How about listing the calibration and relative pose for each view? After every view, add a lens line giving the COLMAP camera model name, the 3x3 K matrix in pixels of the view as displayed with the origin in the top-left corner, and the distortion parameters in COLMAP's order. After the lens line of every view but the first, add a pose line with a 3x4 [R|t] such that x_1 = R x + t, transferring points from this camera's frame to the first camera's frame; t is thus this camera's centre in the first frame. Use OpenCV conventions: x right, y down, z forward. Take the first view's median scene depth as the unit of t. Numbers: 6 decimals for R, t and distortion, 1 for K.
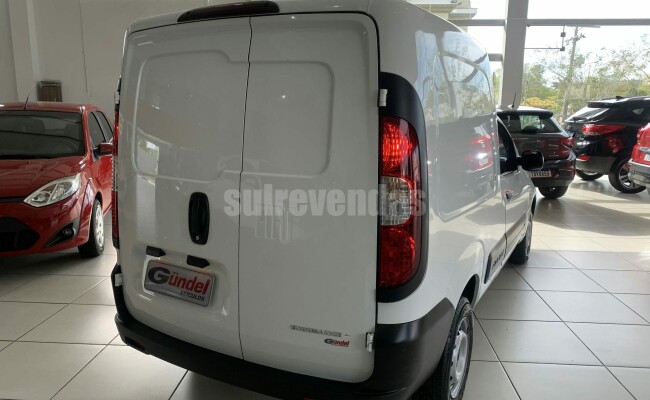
lens RADIAL K [[495.0, 0, 325.0], [0, 495.0, 200.0], [0, 0, 1]] dist [0.085946, -0.128315]
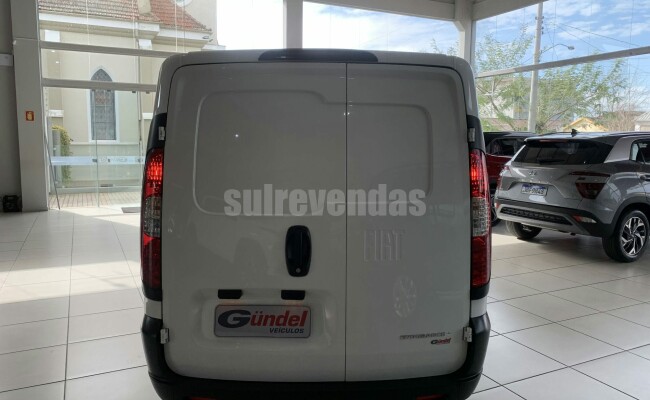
lens RADIAL K [[495.0, 0, 325.0], [0, 495.0, 200.0], [0, 0, 1]] dist [0.085946, -0.128315]
pose [[0.868195, -0.066471, 0.491752, -0.684761], [0.096169, 0.994738, -0.035326, -0.026409], [-0.486816, 0.077961, 0.870019, 0.074880]]
